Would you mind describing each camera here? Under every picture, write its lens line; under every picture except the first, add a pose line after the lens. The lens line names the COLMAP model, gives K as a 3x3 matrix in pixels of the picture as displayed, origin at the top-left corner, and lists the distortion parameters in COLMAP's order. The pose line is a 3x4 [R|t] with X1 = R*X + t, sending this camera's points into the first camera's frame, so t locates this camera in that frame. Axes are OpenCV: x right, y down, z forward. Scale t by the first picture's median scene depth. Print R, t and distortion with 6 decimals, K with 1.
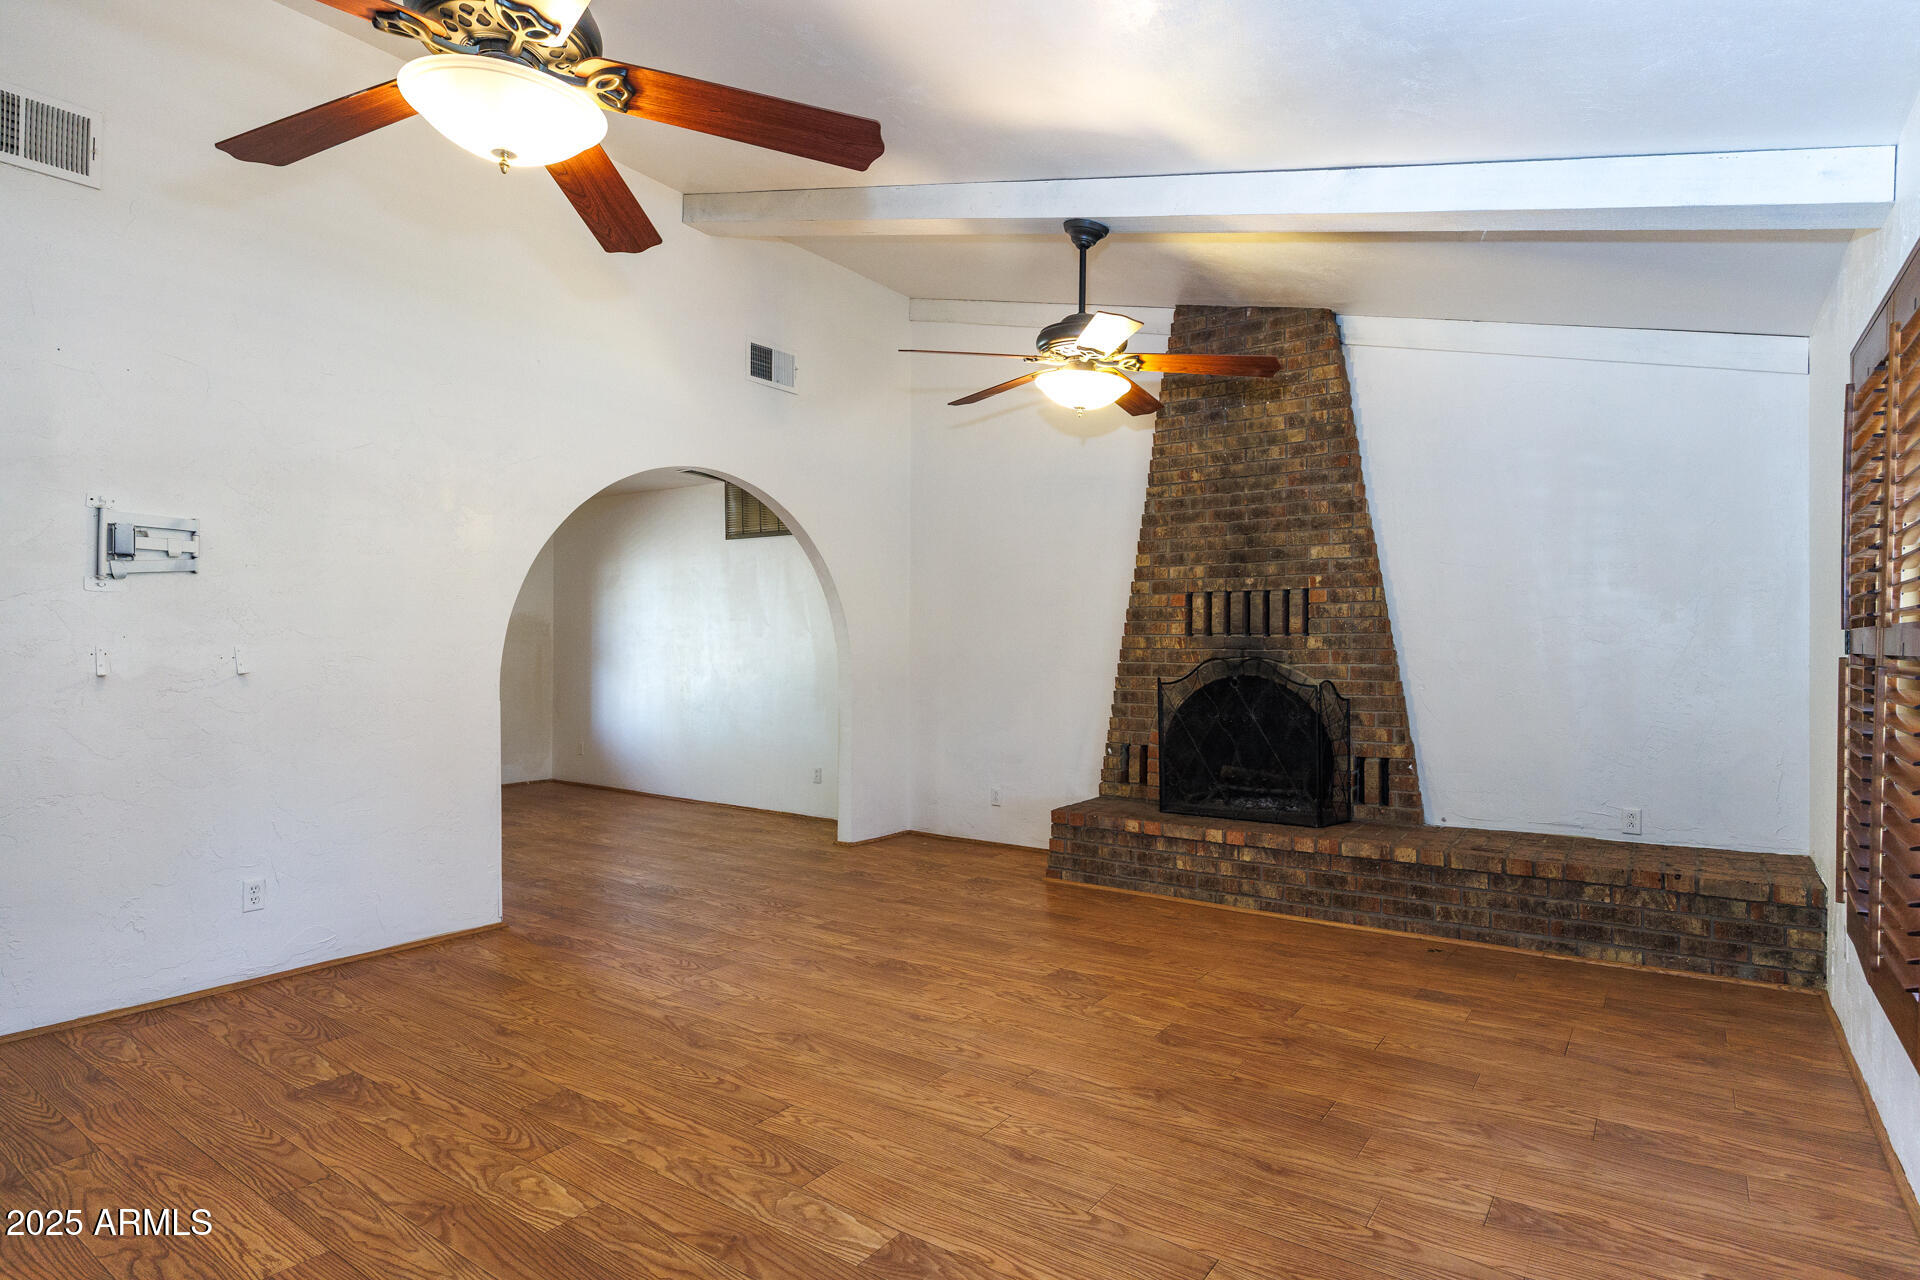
lens RADIAL K [[1016.3, 0, 960.1], [0, 1016.3, 648.4], [0, 0, 1]] dist [0.002538, 0.000149]
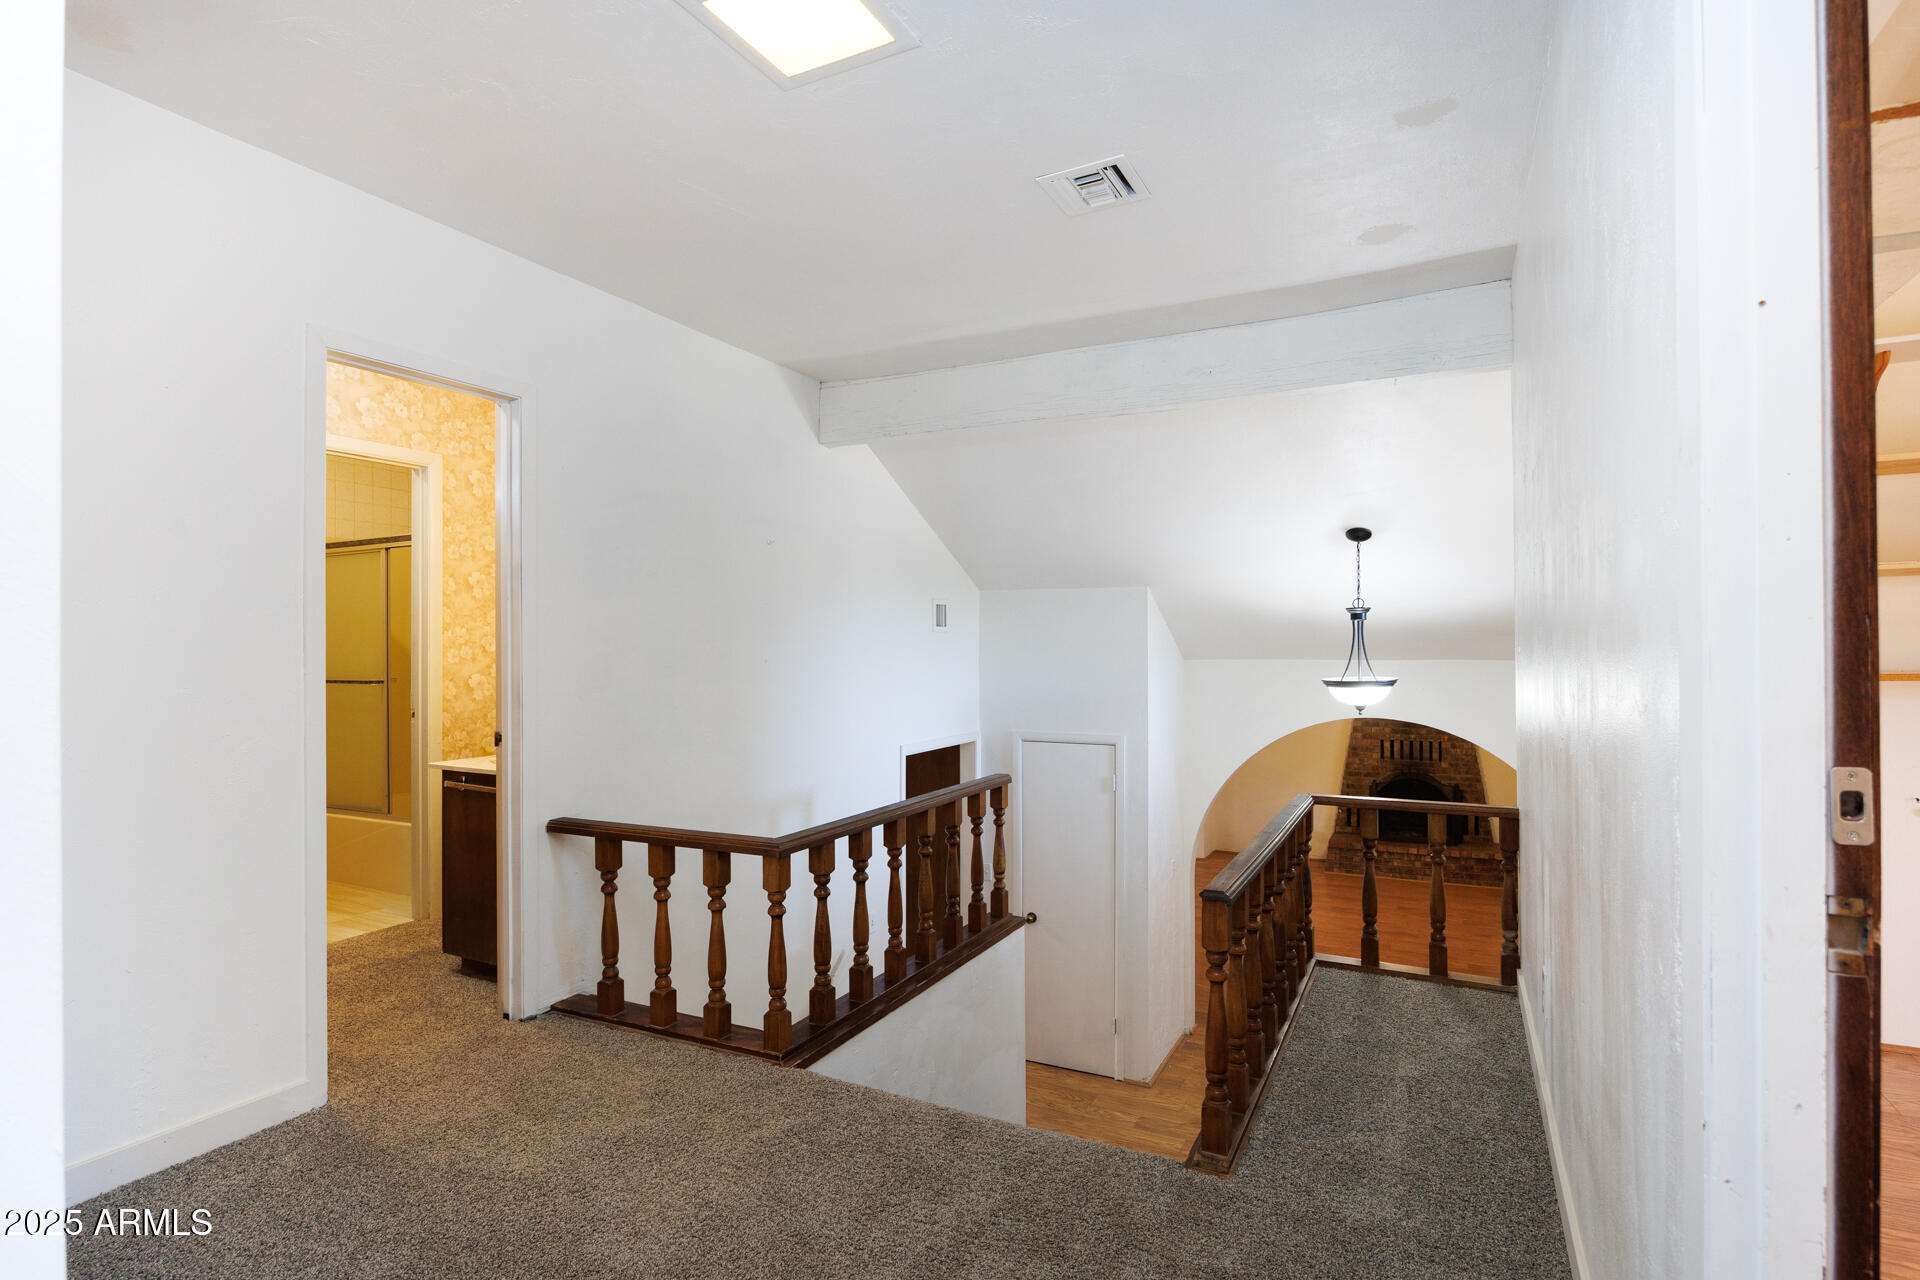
lens RADIAL K [[1016.3, 0, 956.2], [0, 1016.3, 639.9], [0, 0, 1]] dist [0.002538, 0.000149]
pose [[0.987668, -0.007111, 0.156404, -1.092384], [0.007517, 0.999970, -0.002009, -0.290132], [-0.156385, 0.003160, 0.987691, -1.097150]]
